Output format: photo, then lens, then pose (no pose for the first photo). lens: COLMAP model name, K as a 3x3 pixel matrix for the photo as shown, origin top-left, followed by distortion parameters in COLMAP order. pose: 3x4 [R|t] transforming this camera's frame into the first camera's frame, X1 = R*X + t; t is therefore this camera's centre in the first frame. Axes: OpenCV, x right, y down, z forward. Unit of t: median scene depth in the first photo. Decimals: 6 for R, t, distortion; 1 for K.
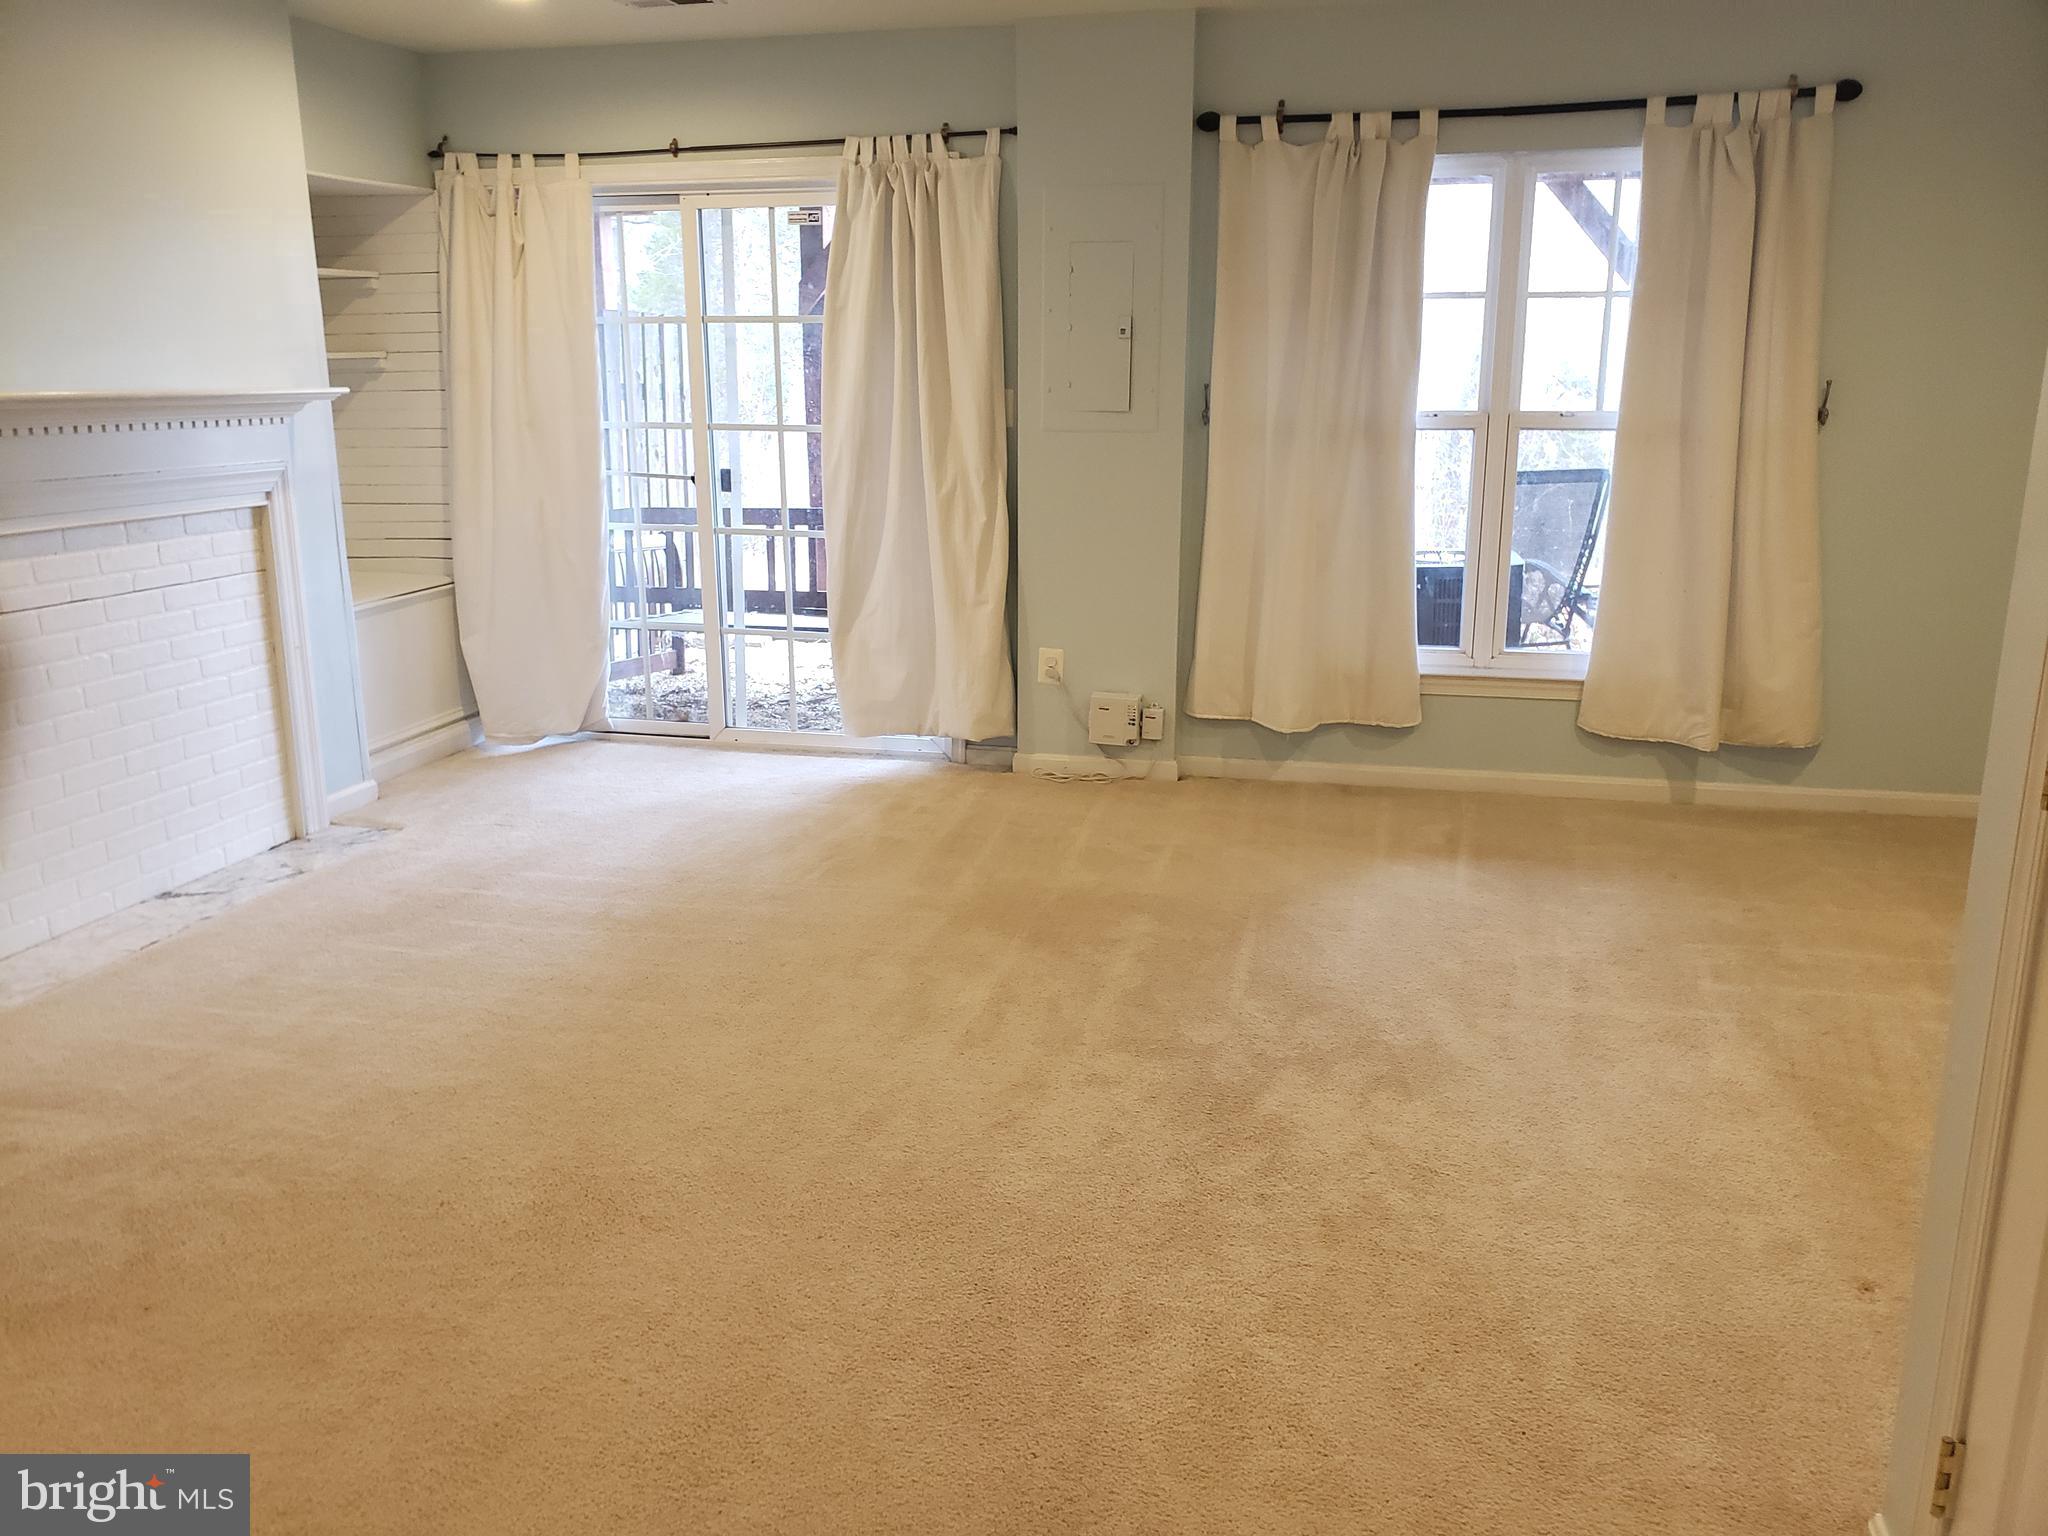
lens RADIAL K [[1587.8, 0, 1021.0], [0, 1587.8, 778.2], [0, 0, 1]] dist [0.042559, -0.047170]
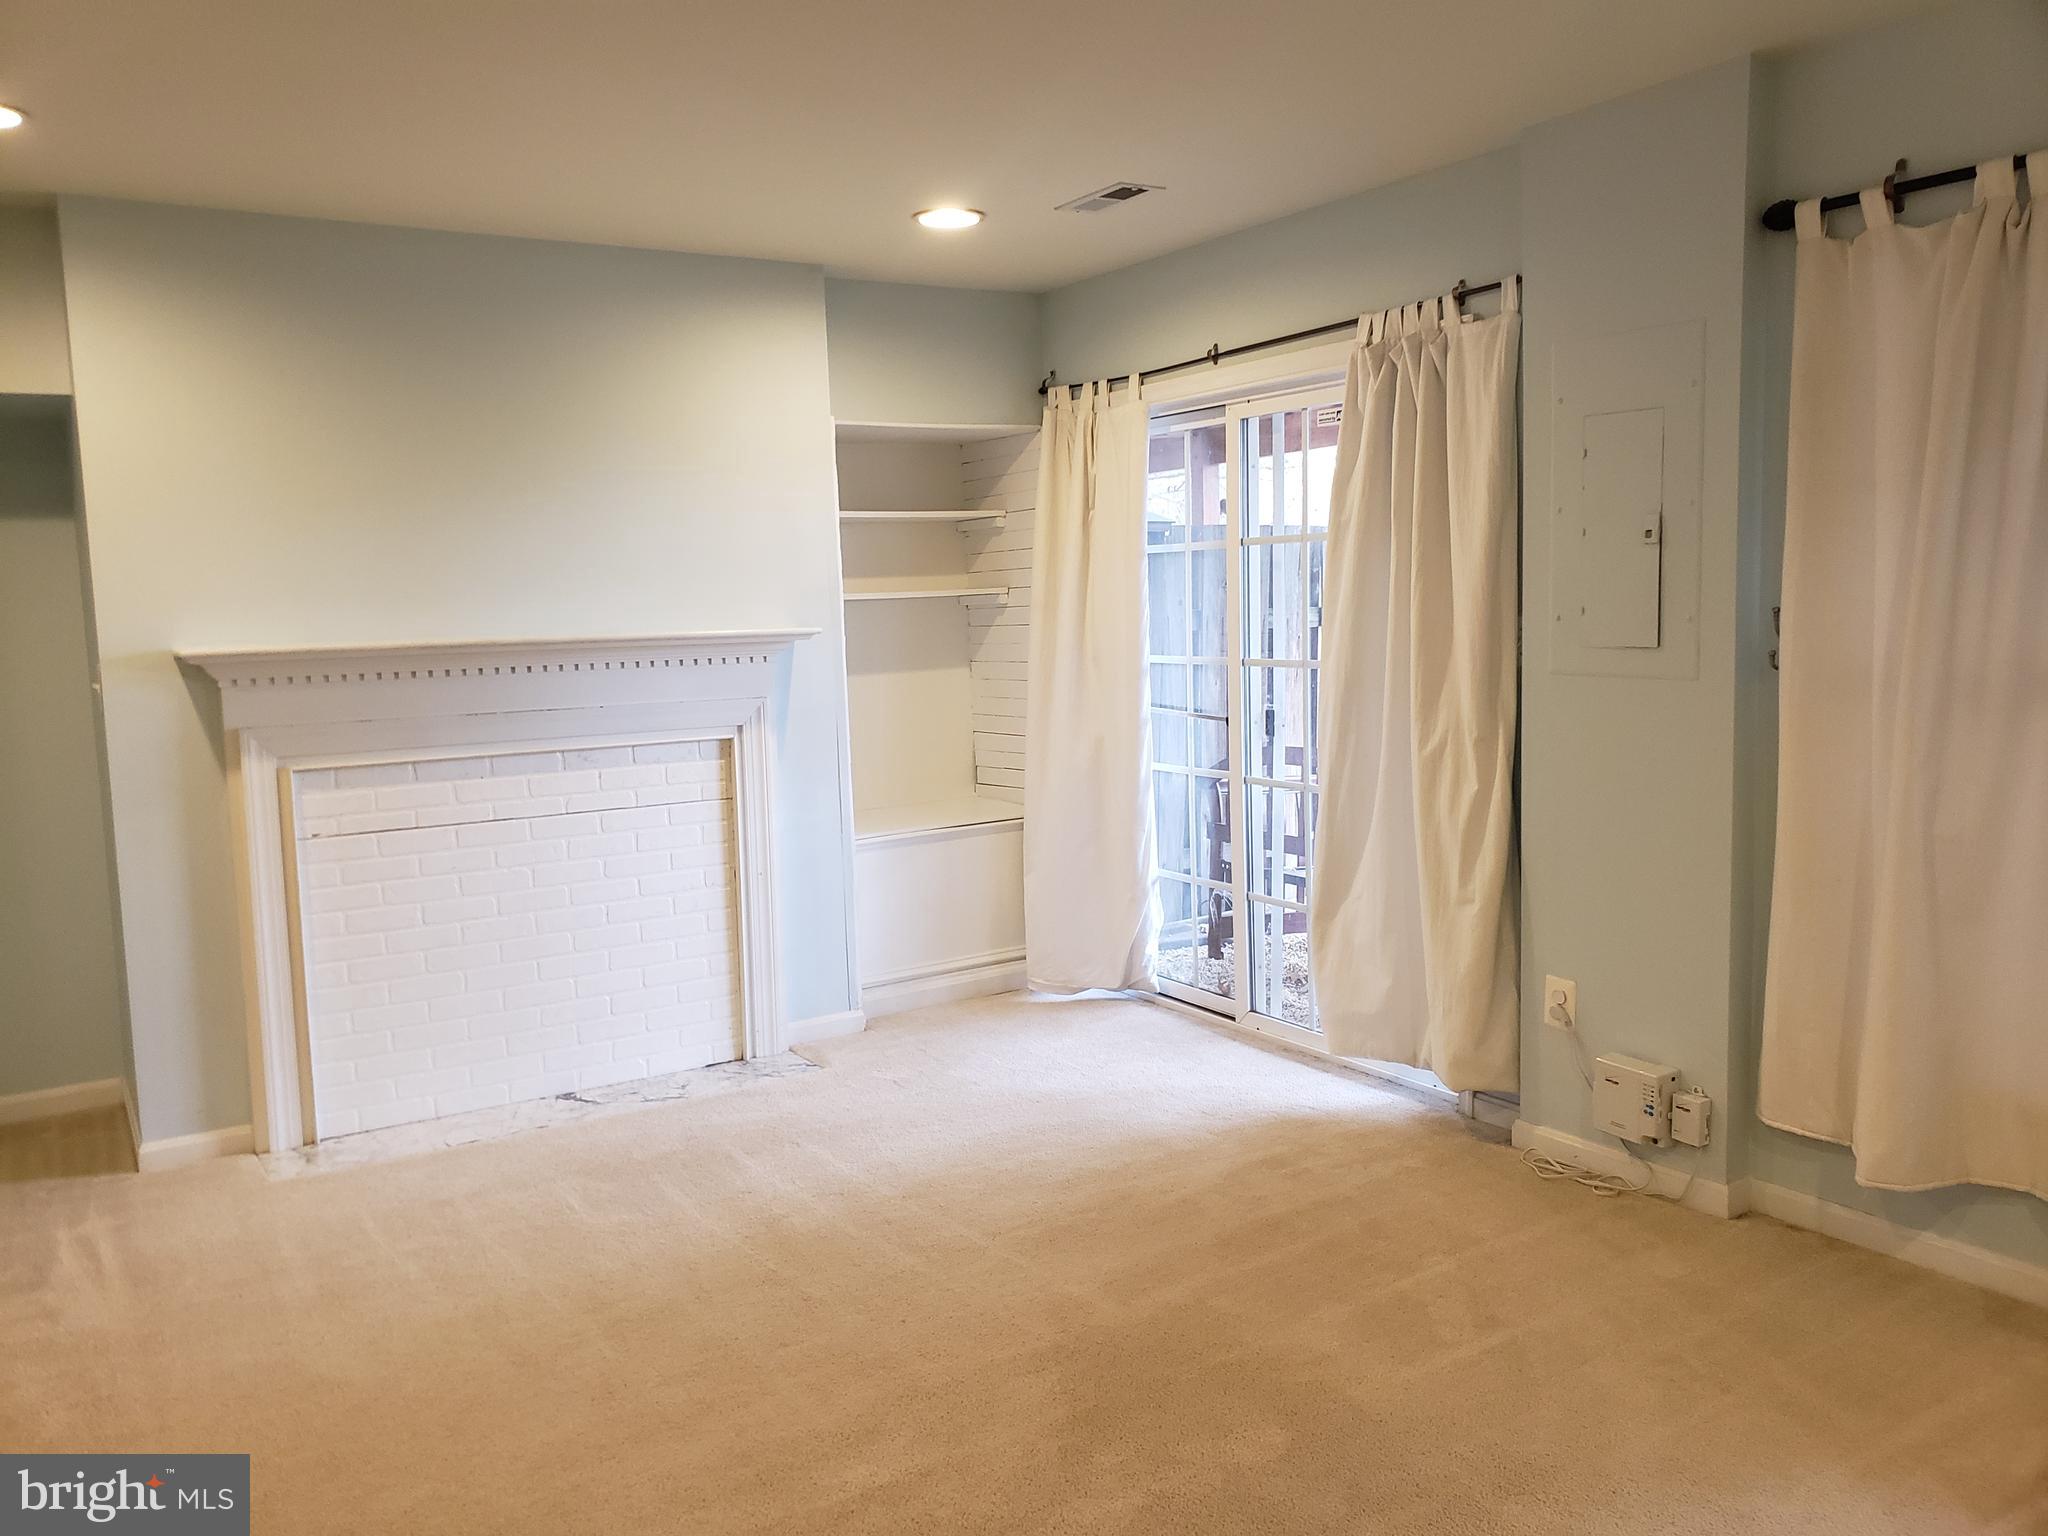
lens RADIAL K [[1587.8, 0, 1038.7], [0, 1587.8, 758.1], [0, 0, 1]] dist [0.042559, -0.047170]
pose [[0.719621, 0.052110, -0.692409, 0.349872], [-0.145854, 0.986277, -0.077359, -0.094121], [0.678875, 0.156659, 0.717346, 0.346290]]
